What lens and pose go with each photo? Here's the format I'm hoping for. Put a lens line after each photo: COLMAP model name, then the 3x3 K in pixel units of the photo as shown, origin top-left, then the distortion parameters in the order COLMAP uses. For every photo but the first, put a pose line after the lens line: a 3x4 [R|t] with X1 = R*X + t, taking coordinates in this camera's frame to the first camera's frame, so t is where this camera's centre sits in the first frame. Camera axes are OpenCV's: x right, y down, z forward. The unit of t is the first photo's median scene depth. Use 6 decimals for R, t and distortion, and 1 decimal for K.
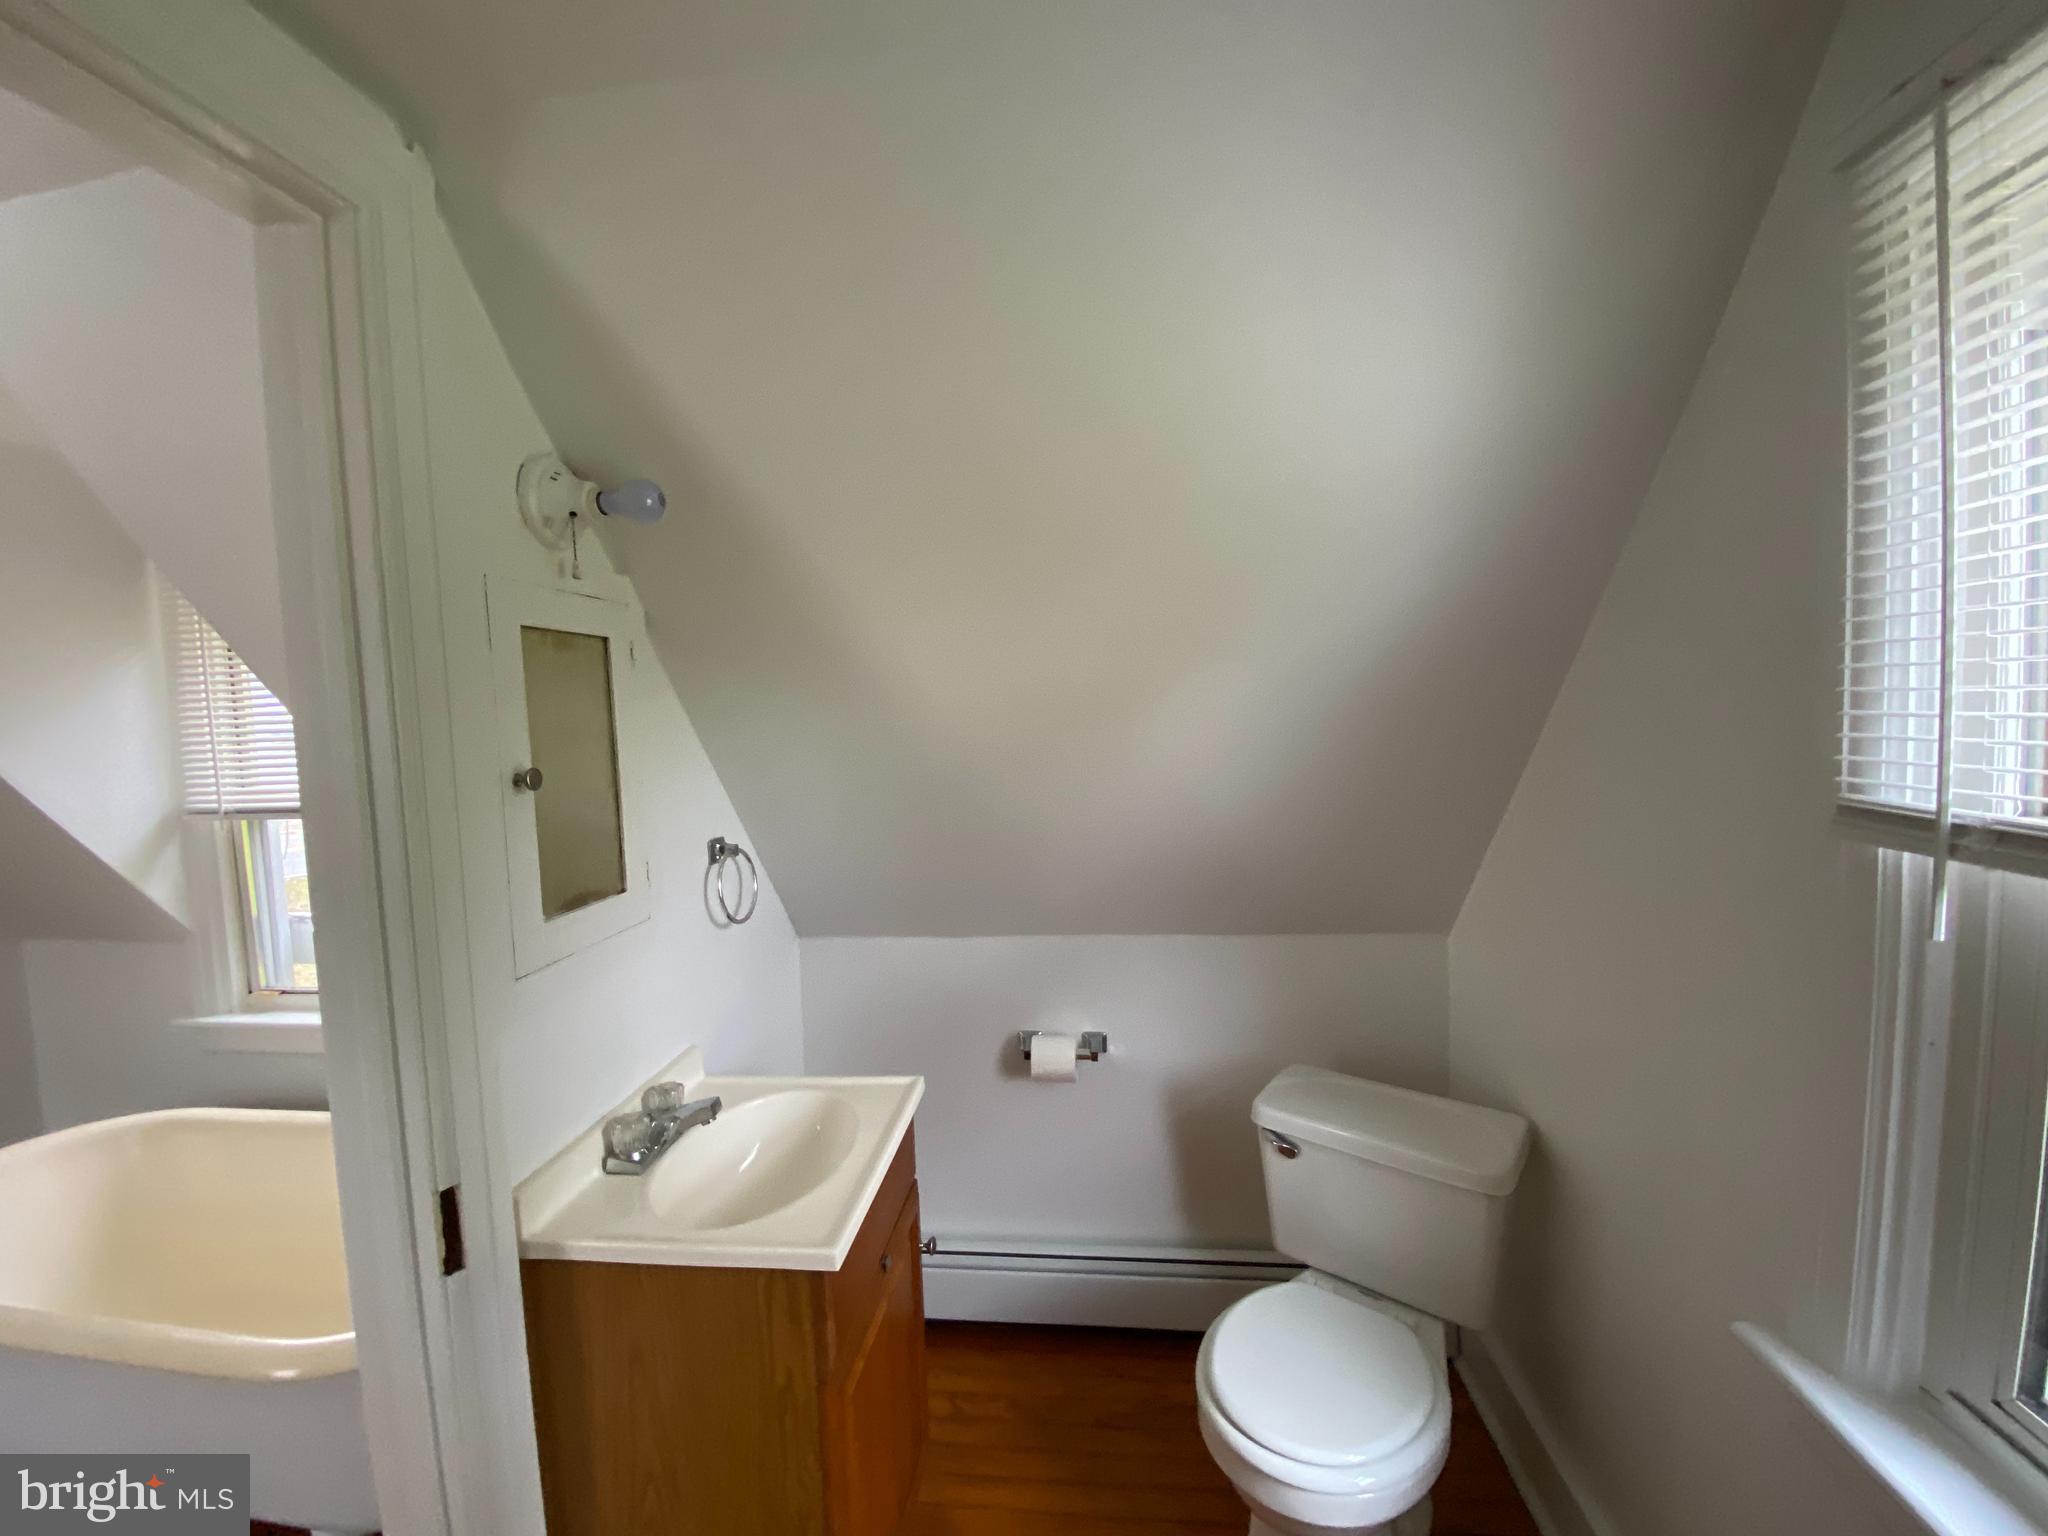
lens RADIAL K [[830.2, 0, 1017.9], [0, 830.2, 764.0], [0, 0, 1]] dist [0.020787, -0.020167]
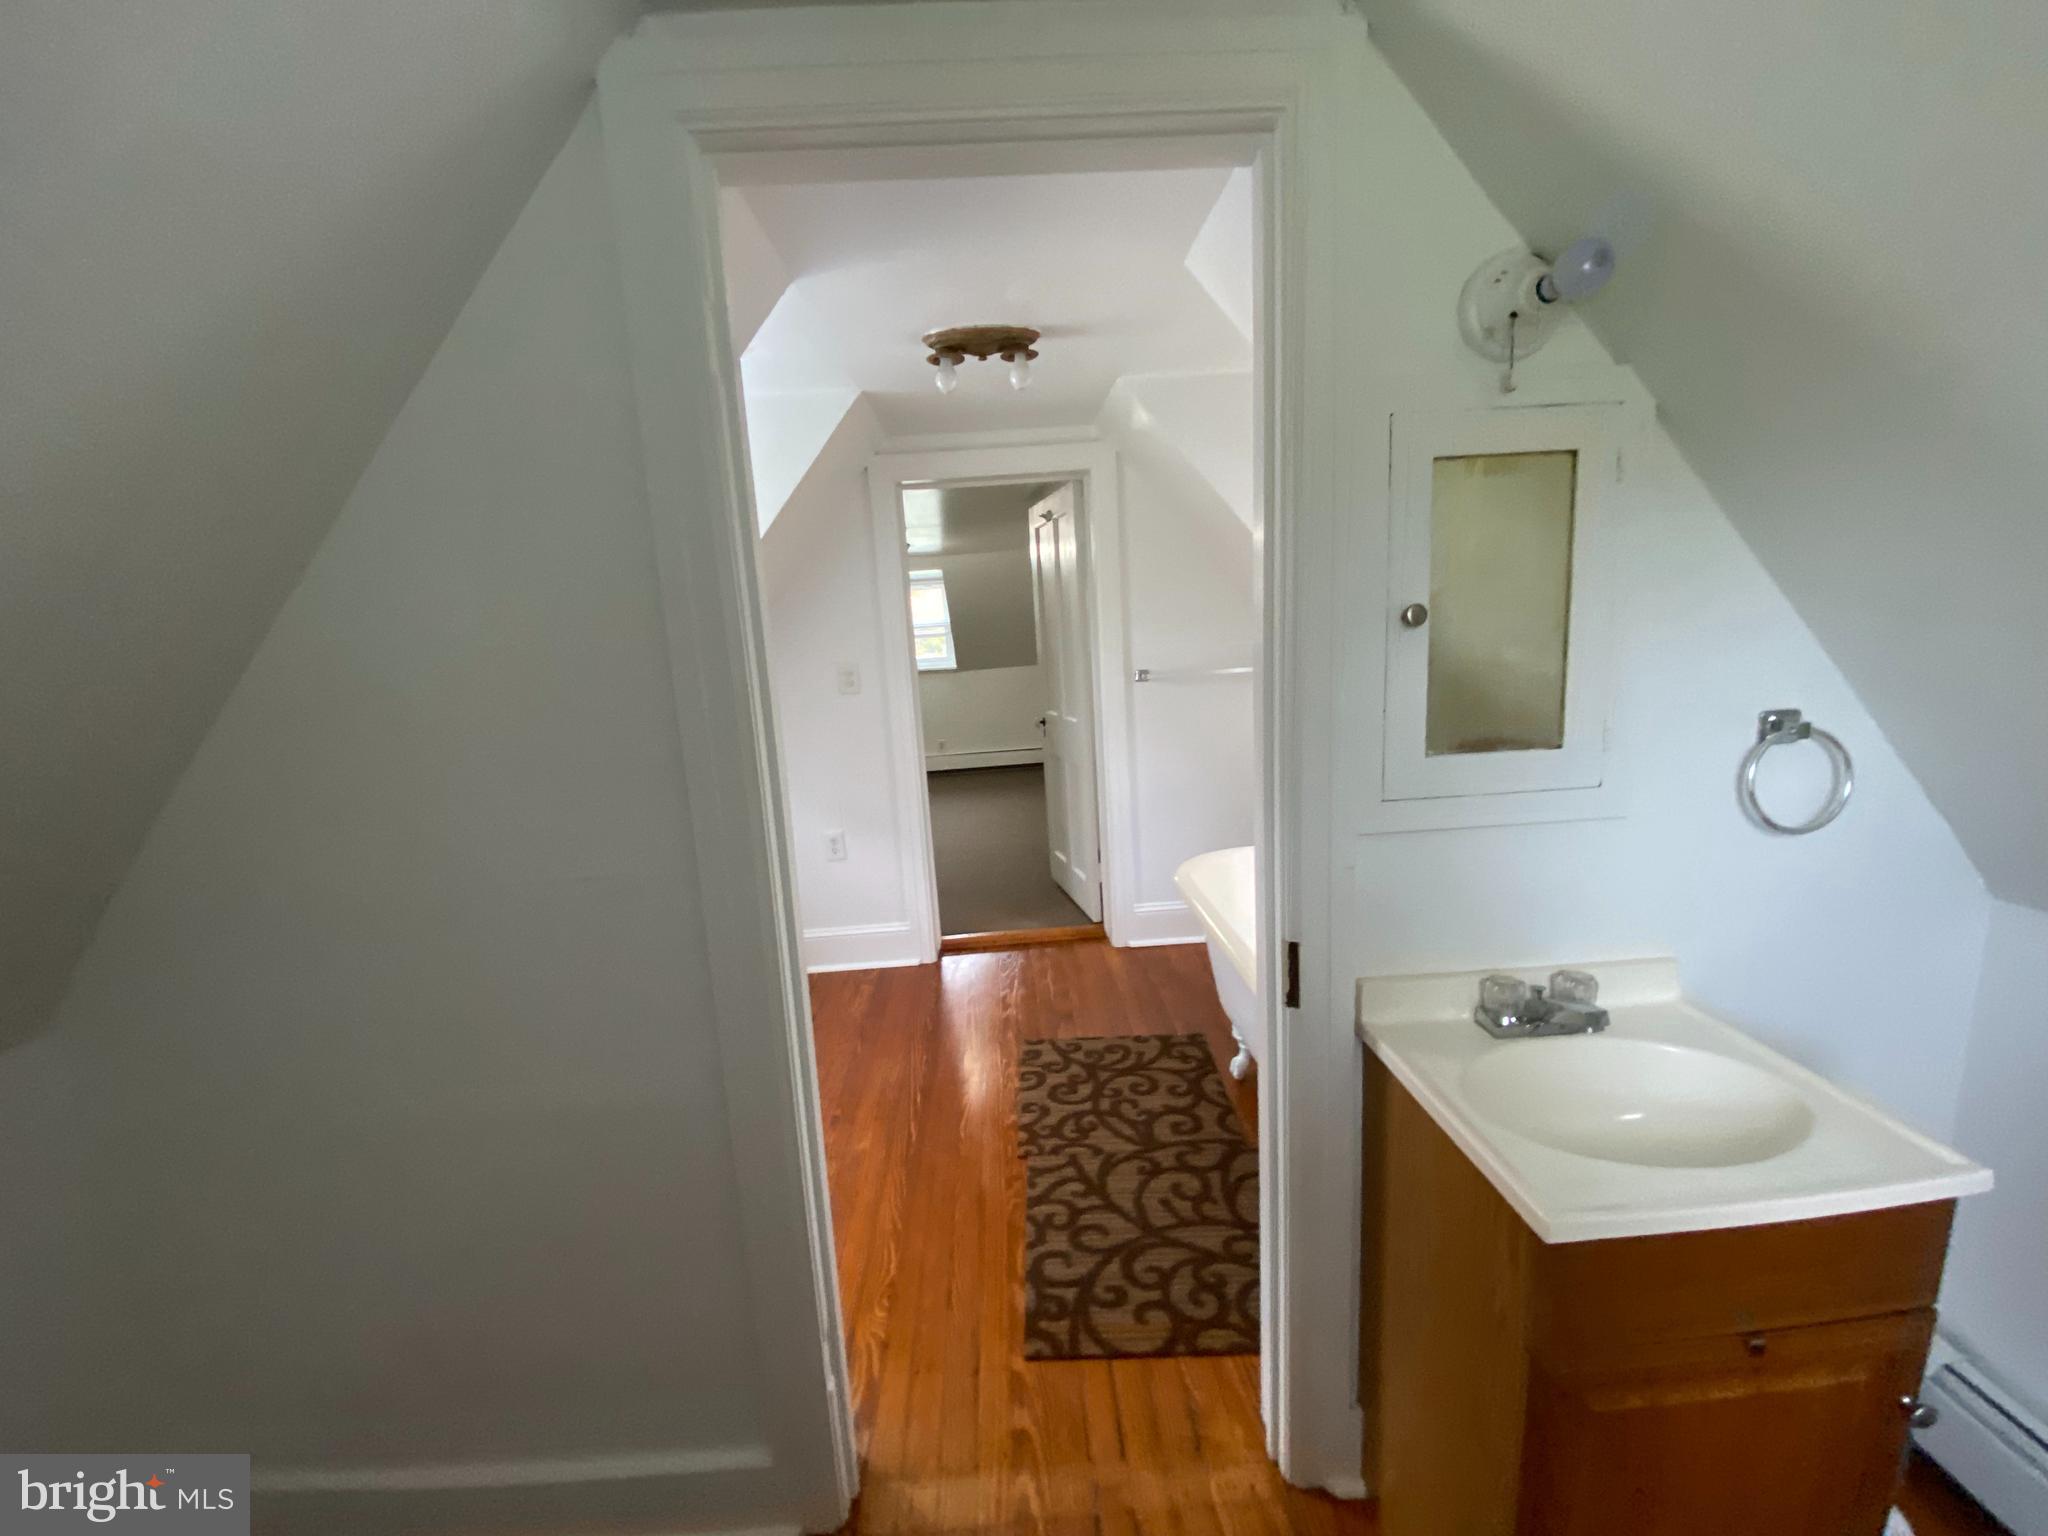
lens RADIAL K [[830.2, 0, 1017.9], [0, 830.2, 764.0], [0, 0, 1]] dist [0.020787, -0.020167]
pose [[0.137484, 0.185174, -0.973041, 0.348906], [-0.012072, 0.982610, 0.185289, 0.014092], [0.990430, -0.013728, 0.137328, 0.340604]]
